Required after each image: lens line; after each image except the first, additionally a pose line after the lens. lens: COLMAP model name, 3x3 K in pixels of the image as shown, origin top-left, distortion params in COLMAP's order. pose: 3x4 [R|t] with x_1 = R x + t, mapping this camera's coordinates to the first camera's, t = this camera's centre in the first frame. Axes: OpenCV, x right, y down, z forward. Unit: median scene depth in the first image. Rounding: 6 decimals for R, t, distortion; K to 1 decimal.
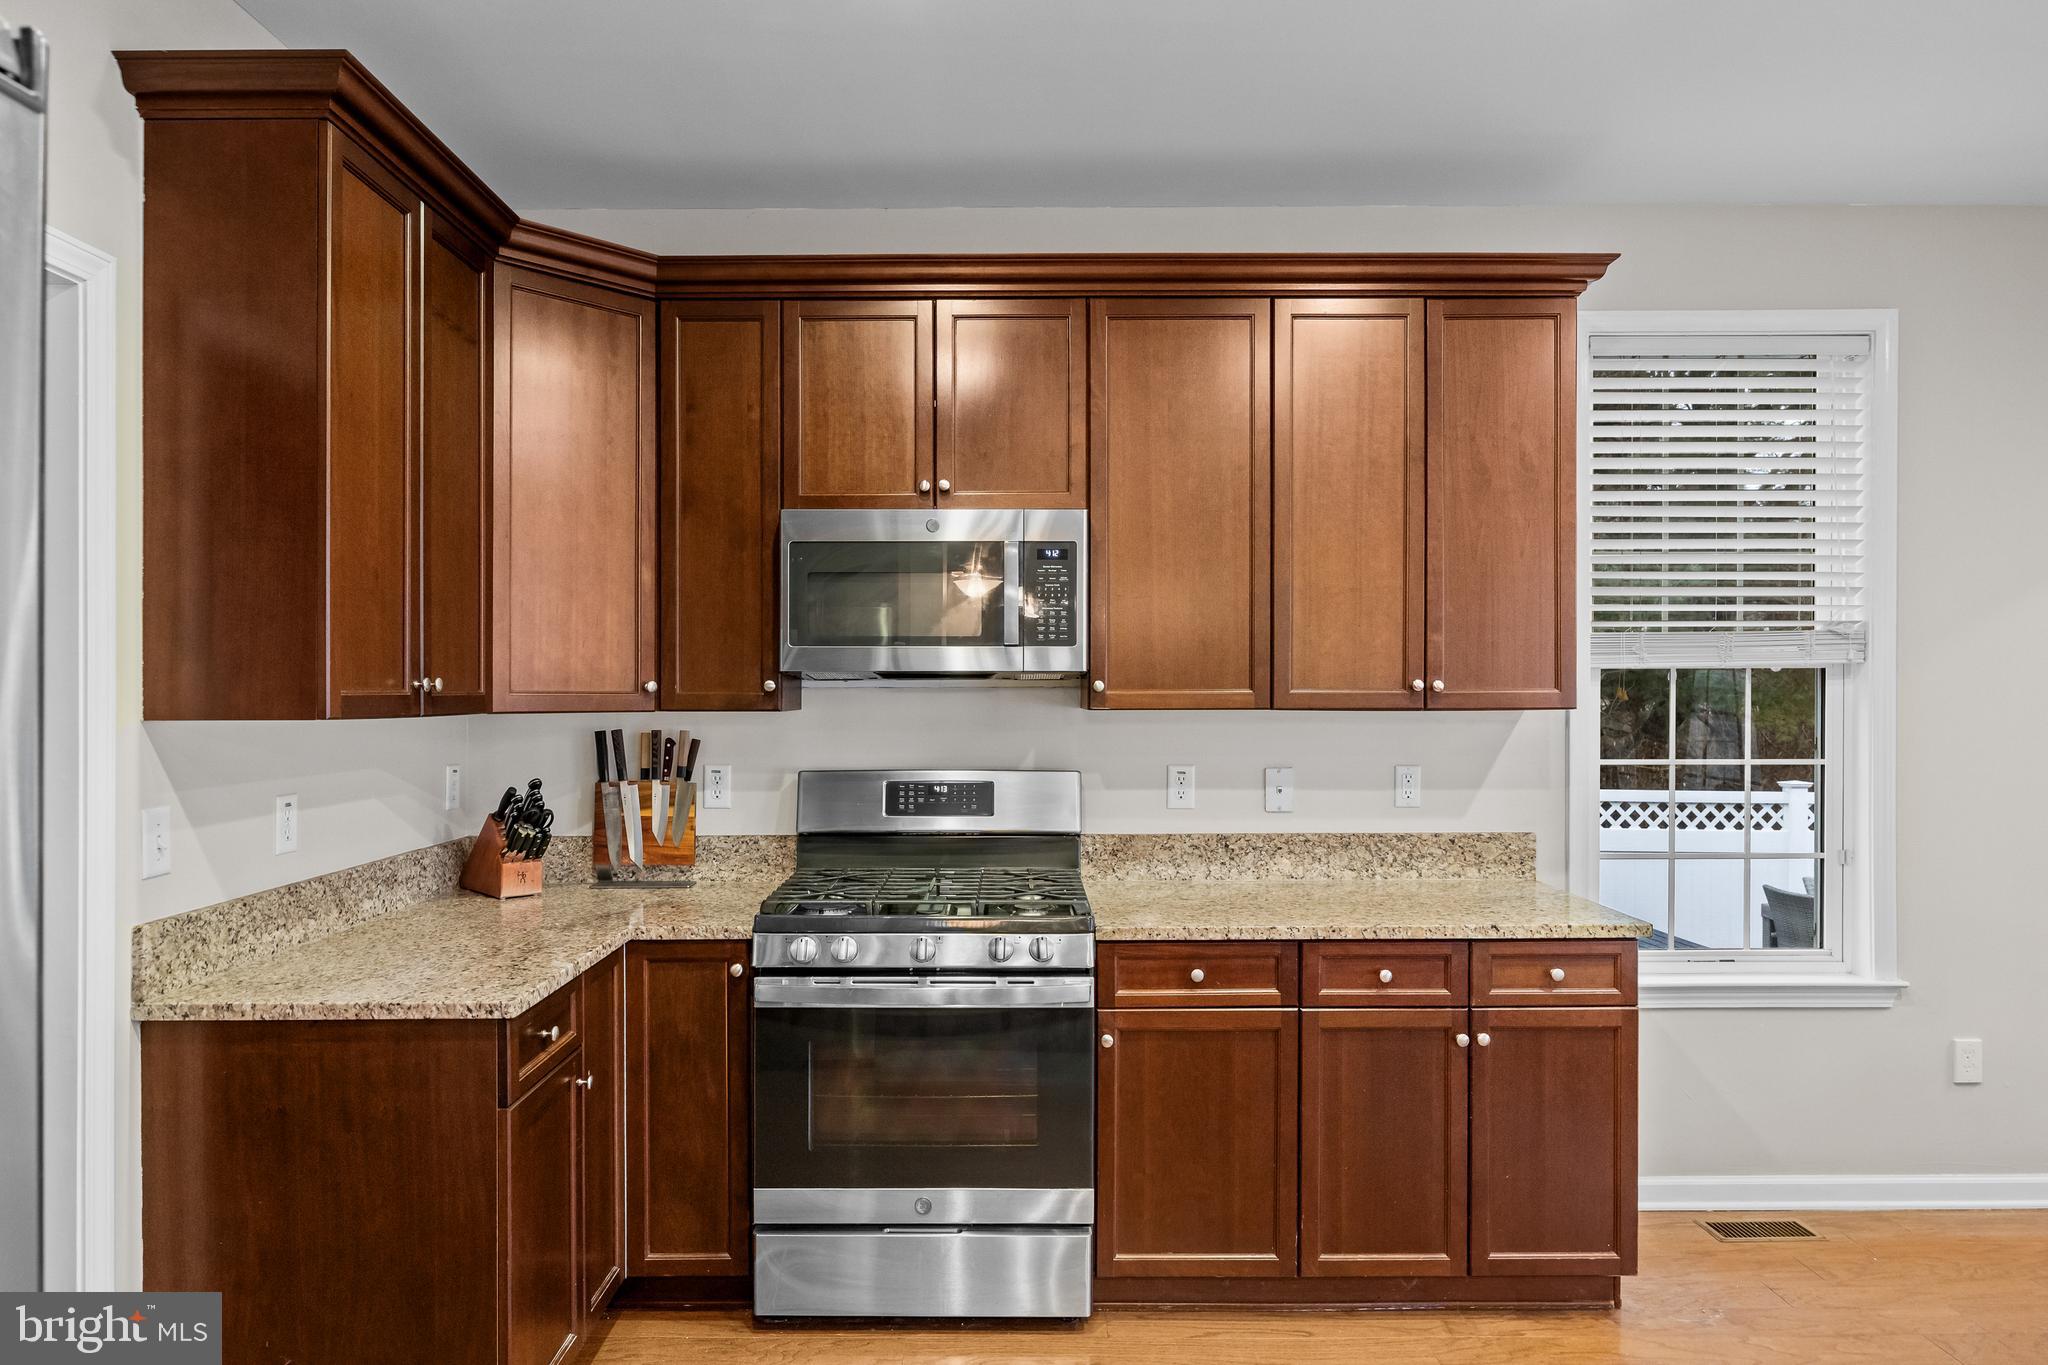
lens RADIAL K [[1242.2, 0, 1003.9], [0, 1242.2, 697.6], [0, 0, 1]] dist [-0.020273, 0.005187]
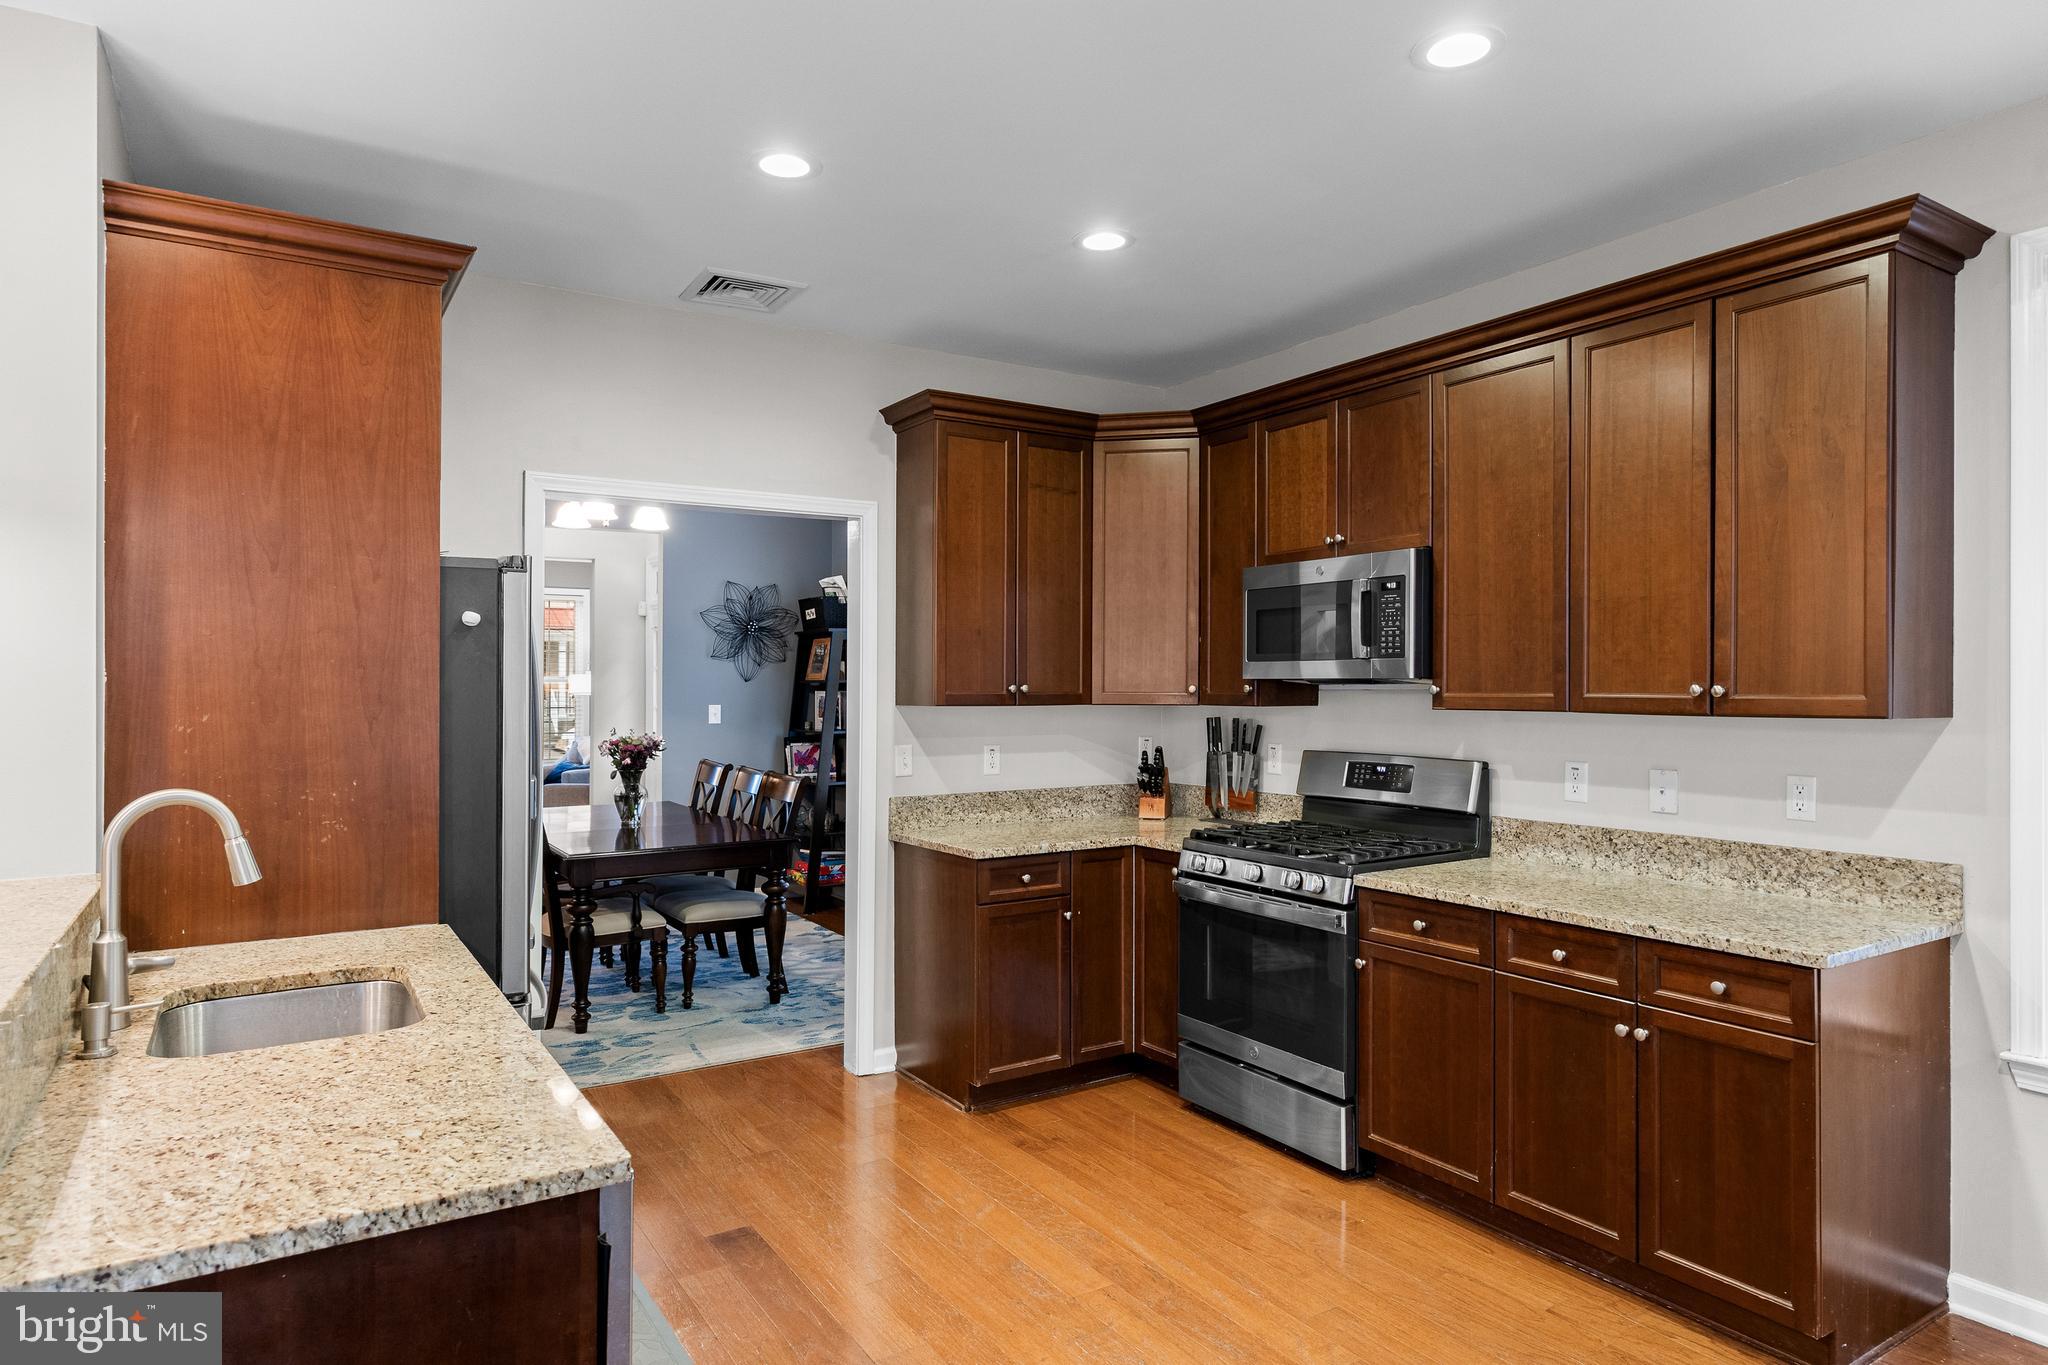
lens RADIAL K [[1204.9, 0, 1023.2], [0, 1204.9, 680.2], [0, 0, 1]] dist [-0.007632, -0.000143]
pose [[0.536568, -0.002317, -0.843854, 0.877388], [-0.004471, 0.999974, -0.005589, -0.010661], [0.843845, 0.006771, 0.536544, 0.021614]]
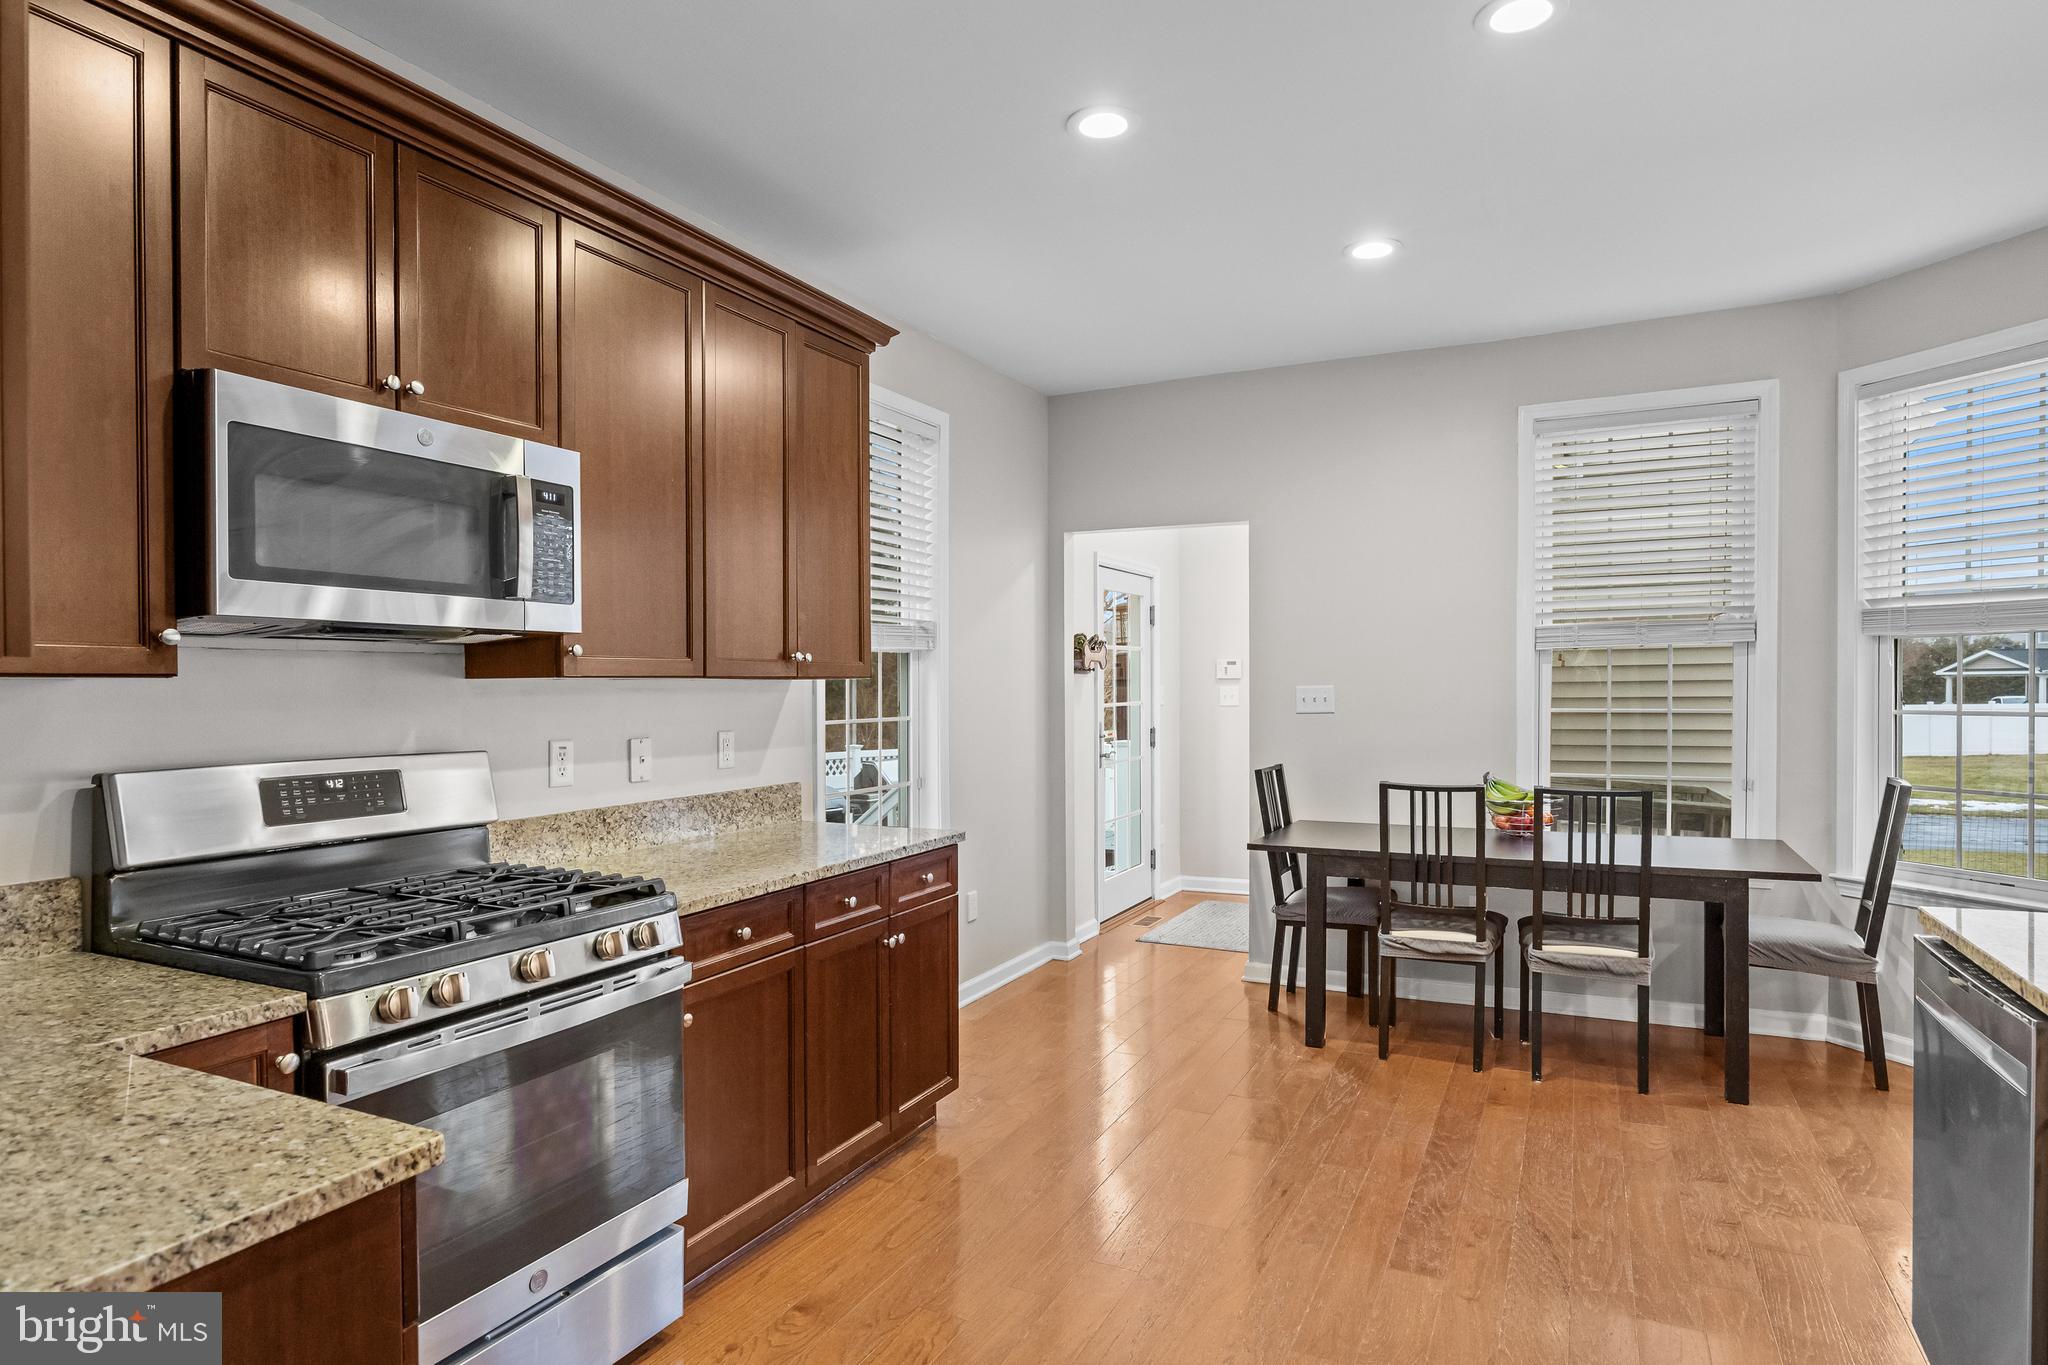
lens RADIAL K [[1129.6, 0, 1040.7], [0, 1129.6, 711.5], [0, 0, 1]] dist [-0.007912, -0.002000]
pose [[0.430780, -0.023432, 0.902153, -0.529436], [0.009665, 0.999725, 0.021351, 0.020849], [-0.902405, -0.000478, 0.430888, 0.346428]]
